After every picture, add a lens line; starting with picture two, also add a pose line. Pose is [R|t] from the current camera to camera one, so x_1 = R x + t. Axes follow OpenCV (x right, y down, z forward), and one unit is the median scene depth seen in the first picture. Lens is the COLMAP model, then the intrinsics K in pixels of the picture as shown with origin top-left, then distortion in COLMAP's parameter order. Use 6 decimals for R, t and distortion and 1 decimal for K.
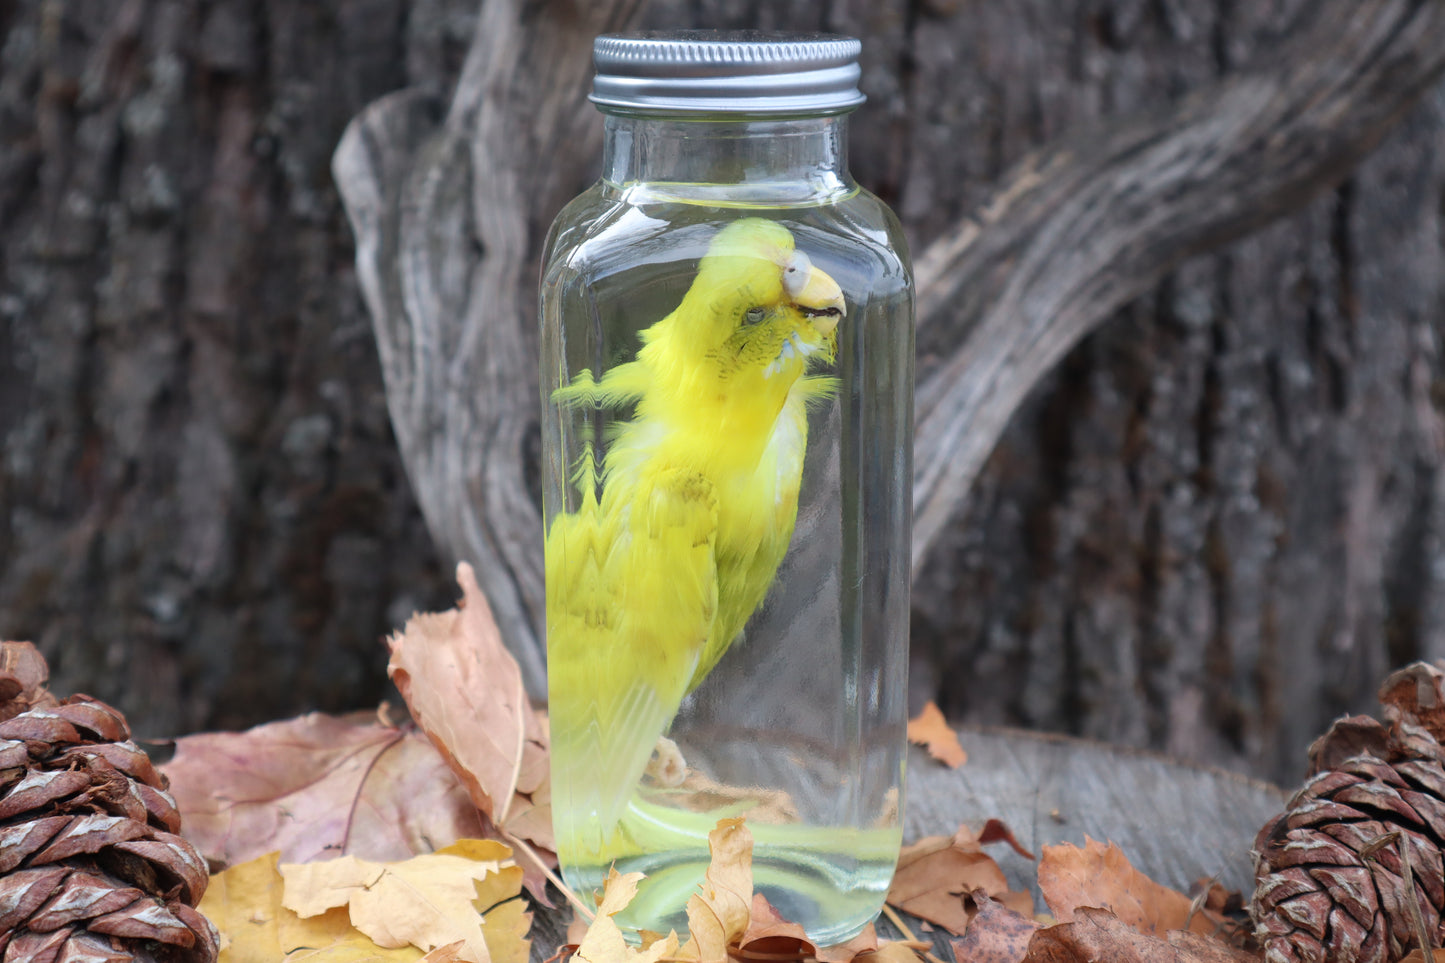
lens RADIAL K [[1904.1, 0, 722.5], [0, 1904.1, 481.5], [0, 0, 1]] dist [0.008853, 0.023372]
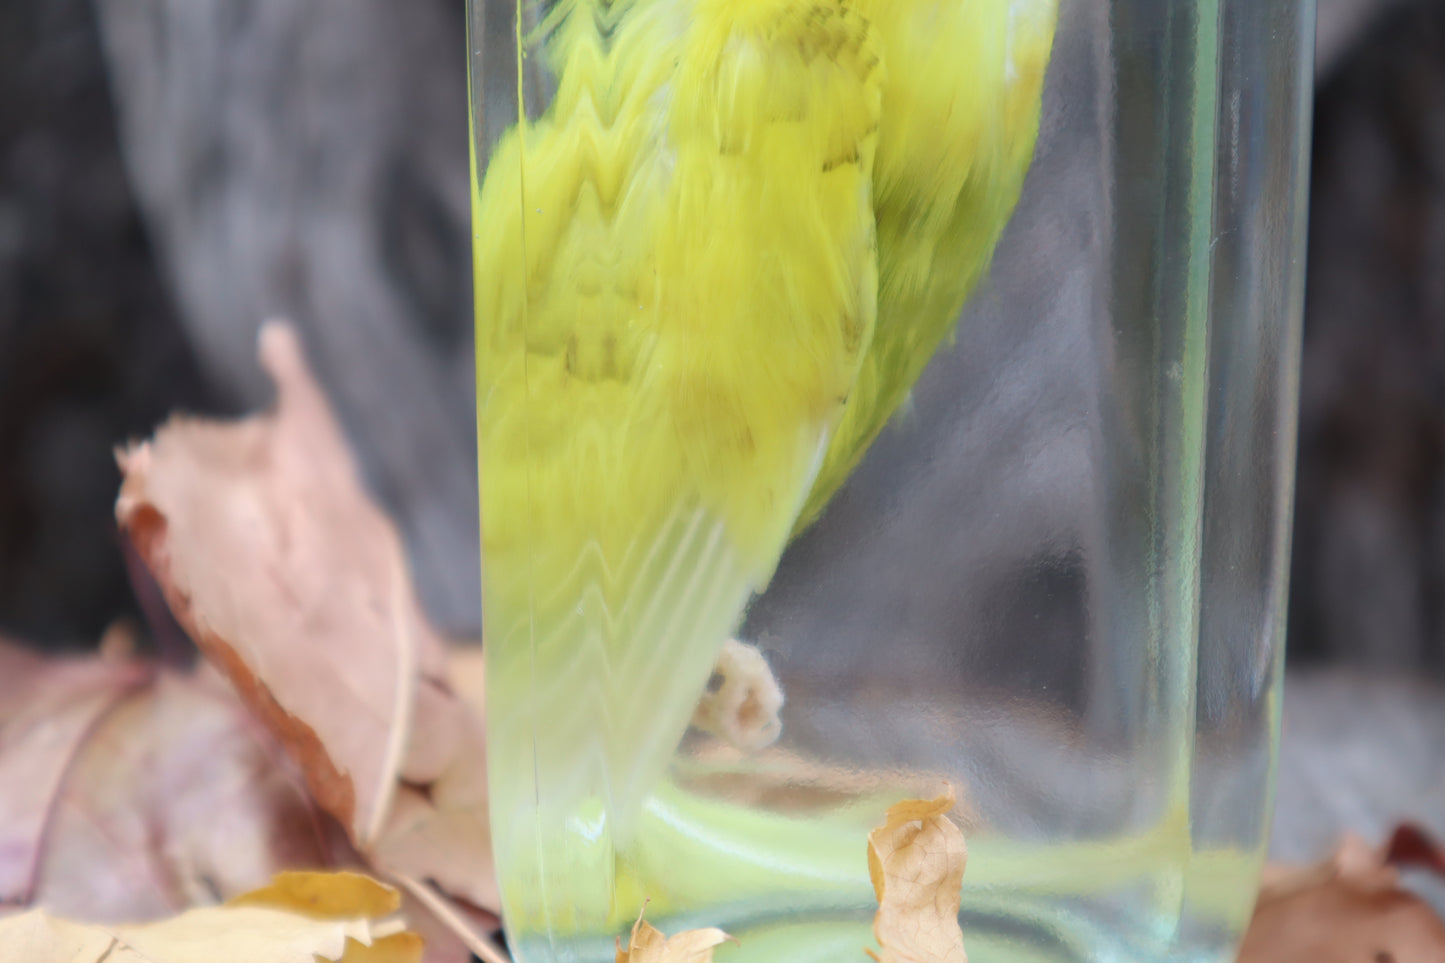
lens RADIAL K [[2668.1, 0, 722.5], [0, 2668.1, 481.5], [0, 0, 1]] dist [-0.028497, -0.097858]
pose [[0.999205, -0.011365, 0.038222, -0.050941], [0.011059, 0.999905, 0.008215, 0.081603], [-0.038312, -0.007785, 0.999236, 0.329595]]
